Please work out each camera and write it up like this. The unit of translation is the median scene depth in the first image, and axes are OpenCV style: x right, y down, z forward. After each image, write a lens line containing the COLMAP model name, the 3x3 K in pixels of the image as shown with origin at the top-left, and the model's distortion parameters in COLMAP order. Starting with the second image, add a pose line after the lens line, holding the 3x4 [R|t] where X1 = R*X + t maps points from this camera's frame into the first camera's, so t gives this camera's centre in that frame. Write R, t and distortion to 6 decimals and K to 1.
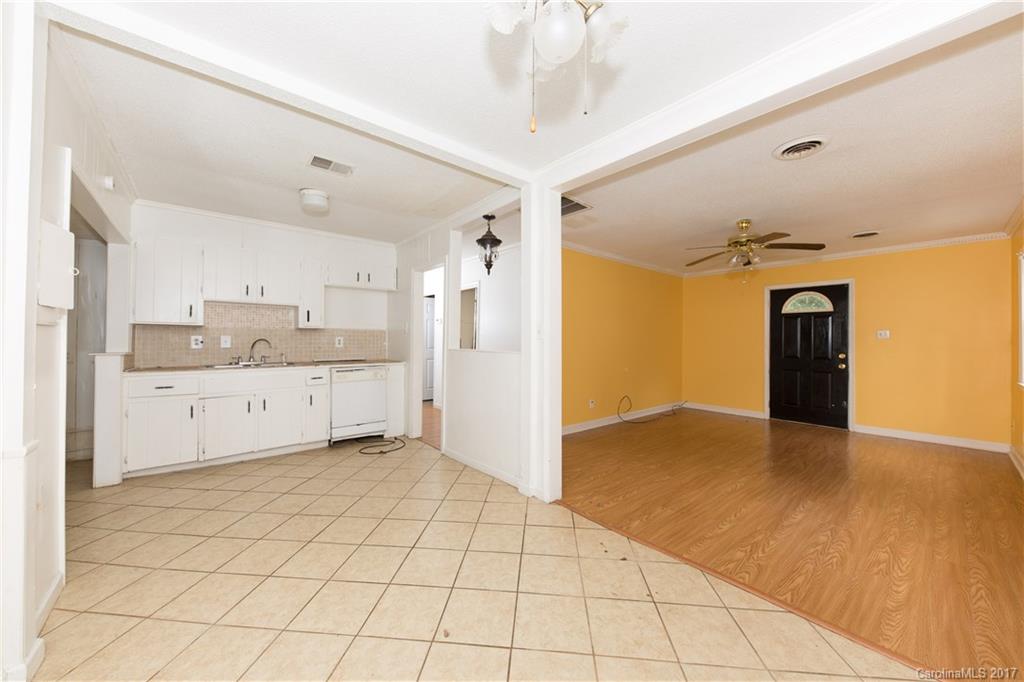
lens RADIAL K [[365.7, 0, 515.8], [0, 365.7, 337.2], [0, 0, 1]] dist [0.012122, -0.008741]
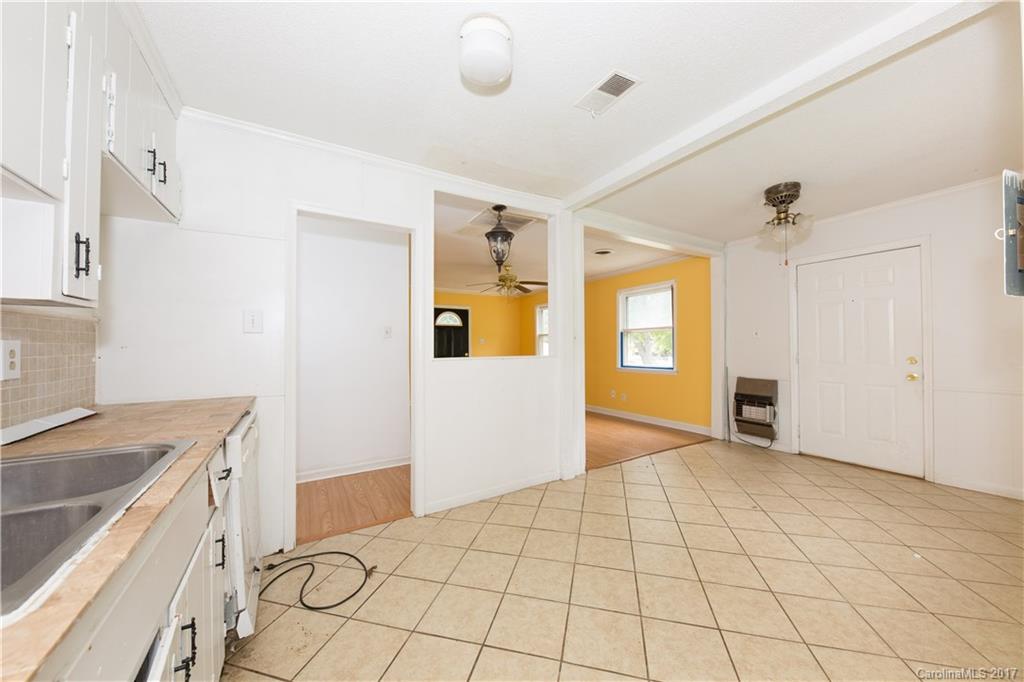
lens RADIAL K [[358.9, 0, 512.6], [0, 358.9, 341.4], [0, 0, 1]] dist [0.001692, -0.000087]
pose [[0.155955, 0.003900, 0.987756, -0.833857], [-0.005113, 0.999982, -0.003141, -0.000784], [-0.987751, -0.004560, 0.155973, 0.743277]]
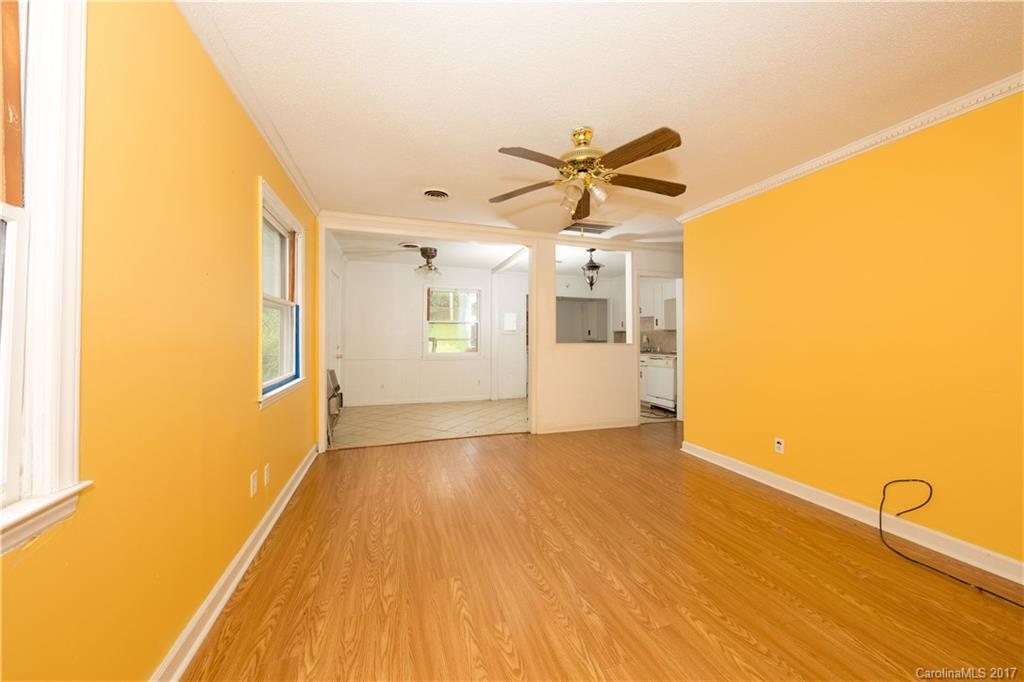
lens RADIAL K [[365.7, 0, 515.8], [0, 365.7, 337.2], [0, 0, 1]] dist [0.012122, -0.008741]
pose [[-0.371083, -0.005879, -0.928581, 1.215064], [0.006609, 0.999938, -0.008972, 0.016311], [0.928576, -0.009466, -0.371021, 1.120595]]
